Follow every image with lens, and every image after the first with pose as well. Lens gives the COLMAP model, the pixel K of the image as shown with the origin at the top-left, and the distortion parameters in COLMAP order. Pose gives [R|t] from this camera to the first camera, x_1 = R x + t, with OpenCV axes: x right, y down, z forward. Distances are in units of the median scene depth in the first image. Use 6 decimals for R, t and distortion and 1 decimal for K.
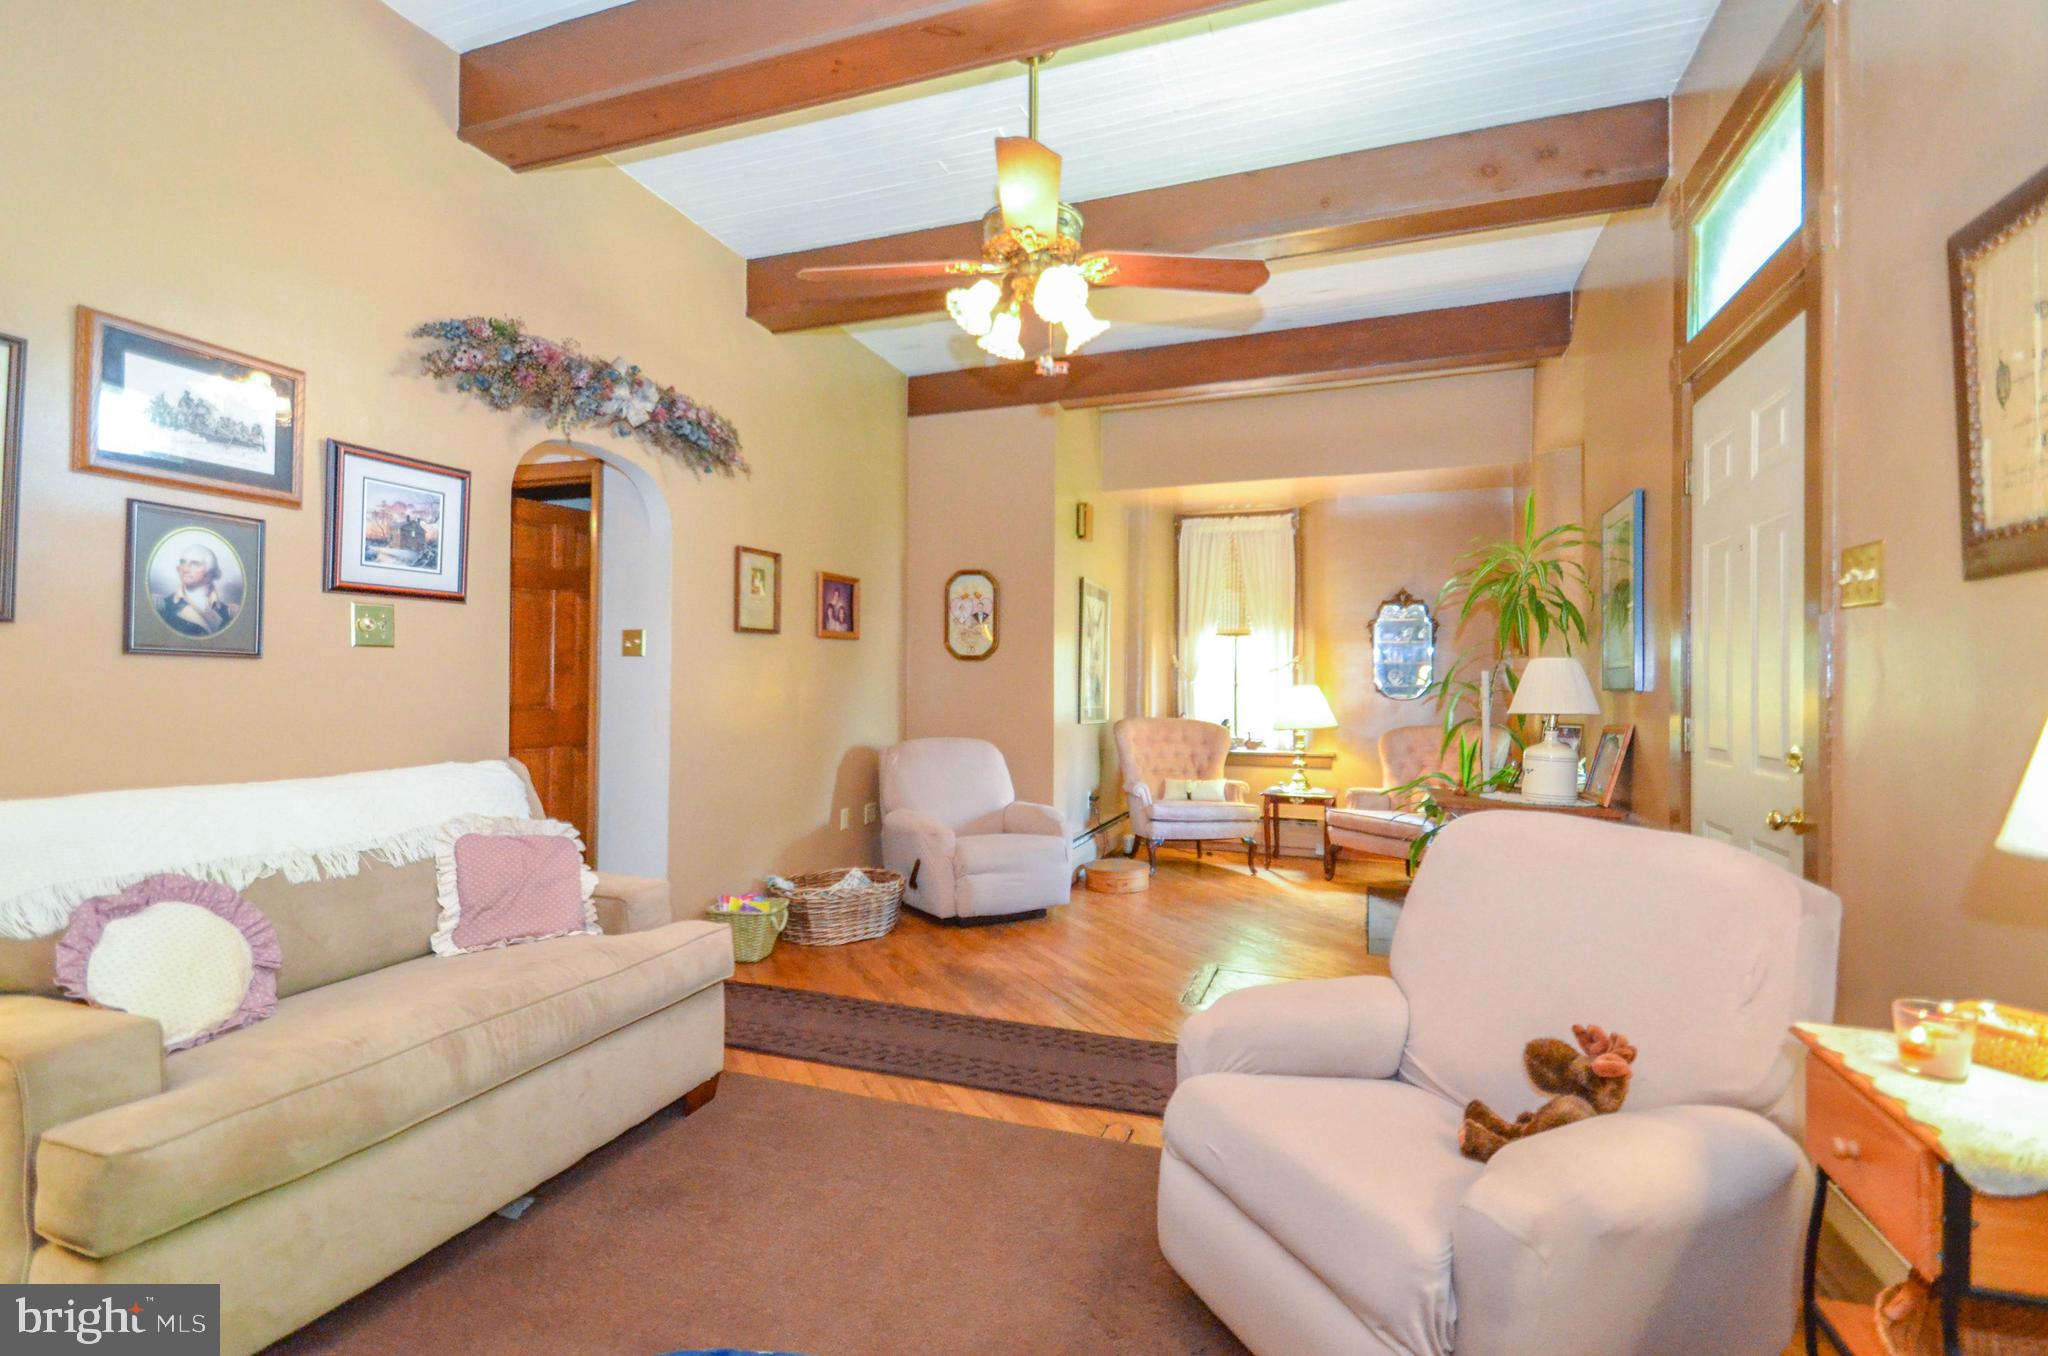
lens RADIAL K [[990.2, 0, 1012.9], [0, 990.2, 672.6], [0, 0, 1]] dist [0.017303, -0.000937]
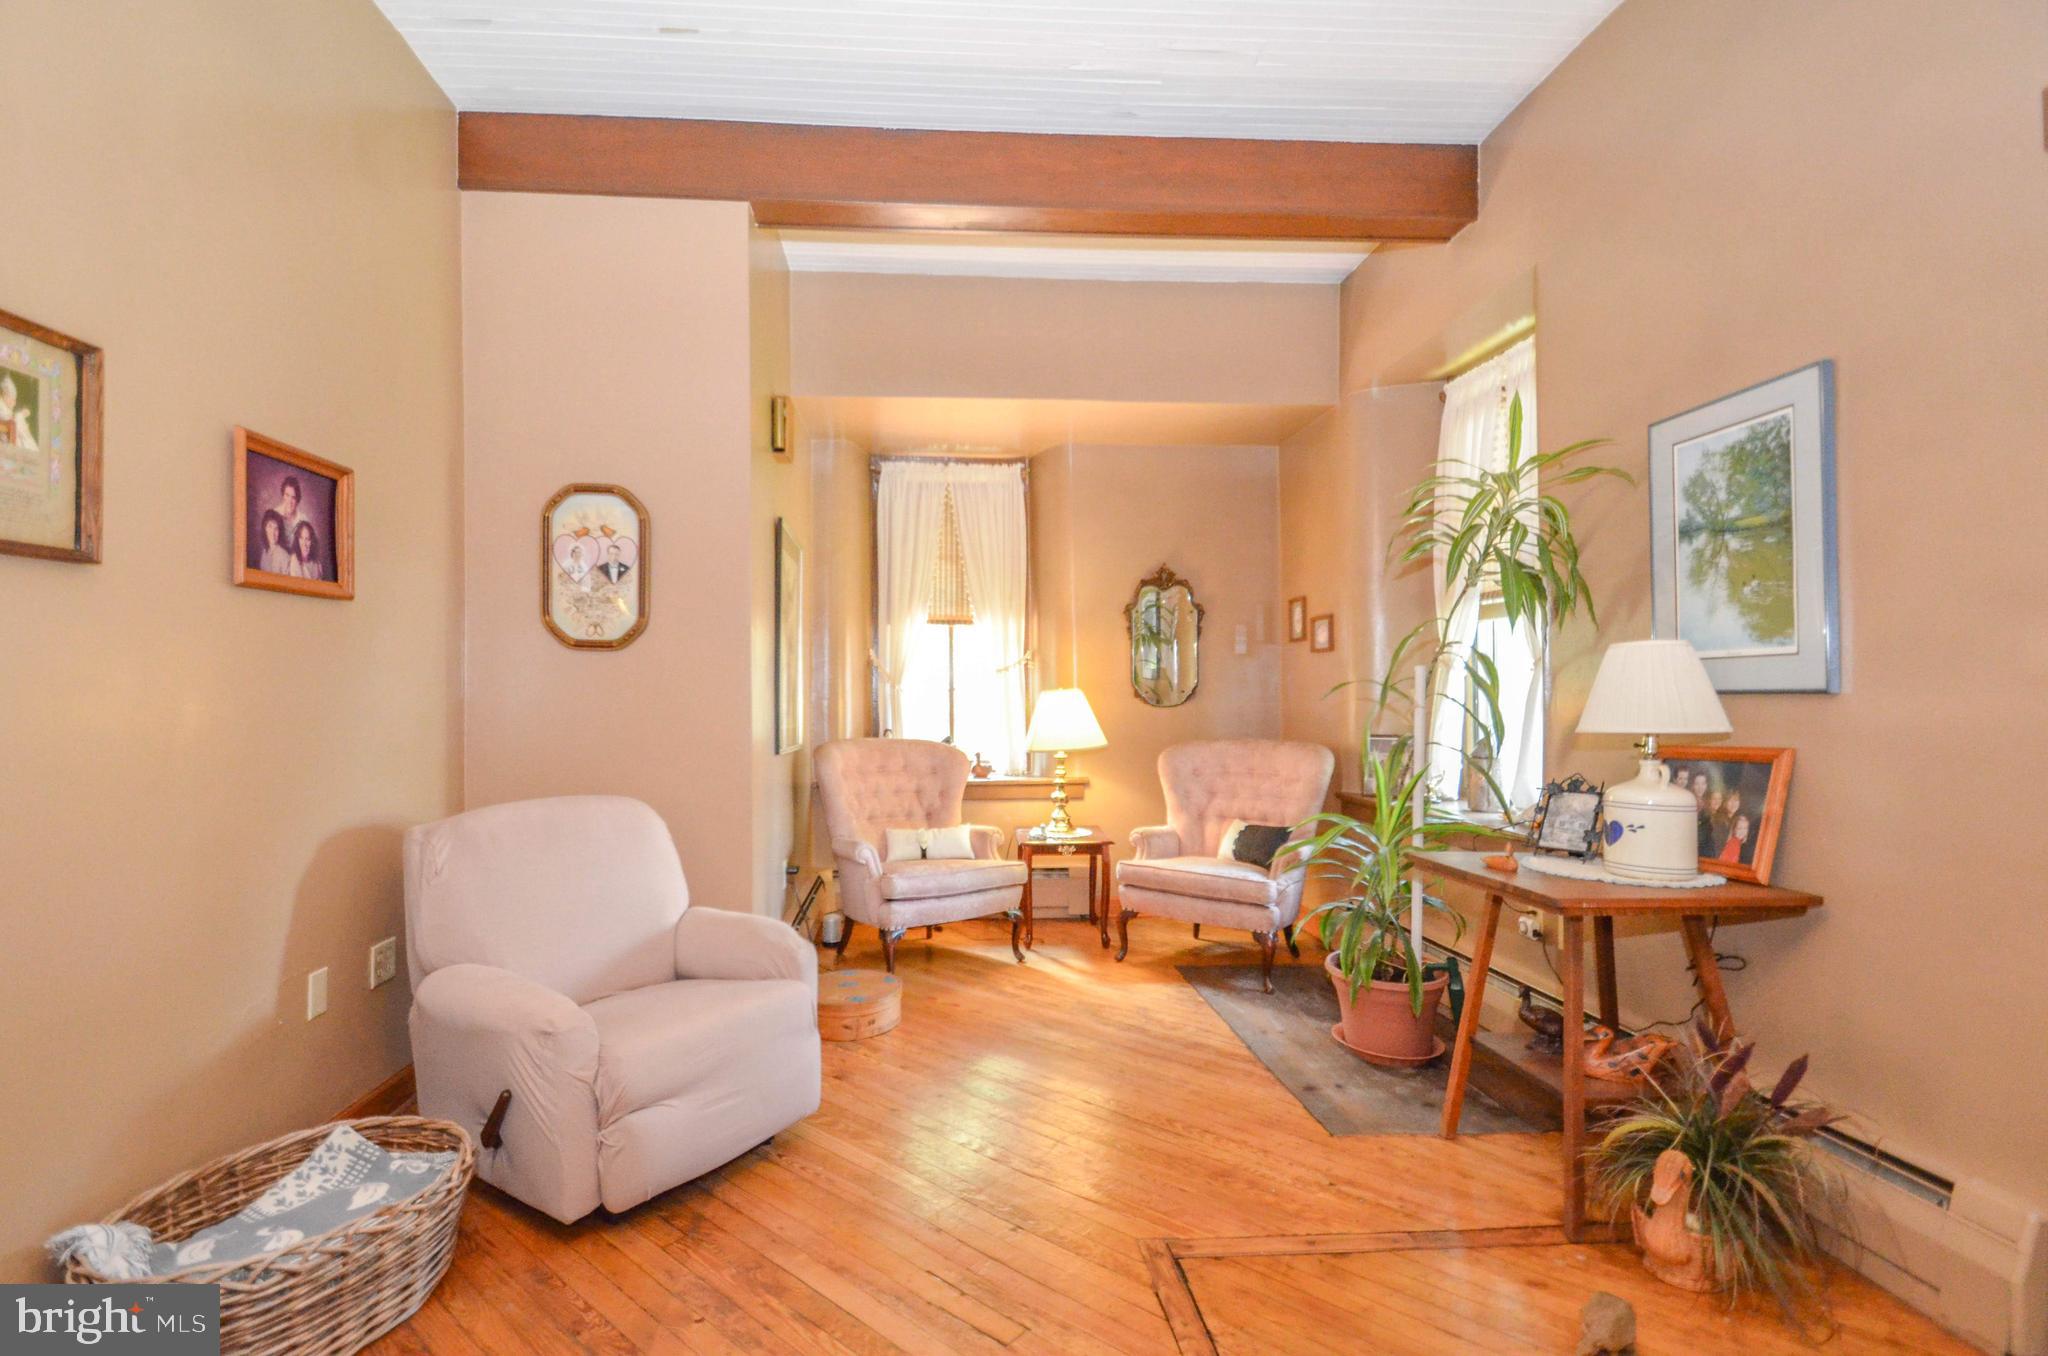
lens RADIAL K [[990.2, 0, 964.0], [0, 990.2, 683.7], [0, 0, 1]] dist [0.017303, -0.000937]
pose [[0.929299, -0.006673, 0.369267, -0.057523], [0.004247, 0.999964, 0.007380, 0.003395], [-0.369303, -0.005290, 0.929294, 0.428765]]
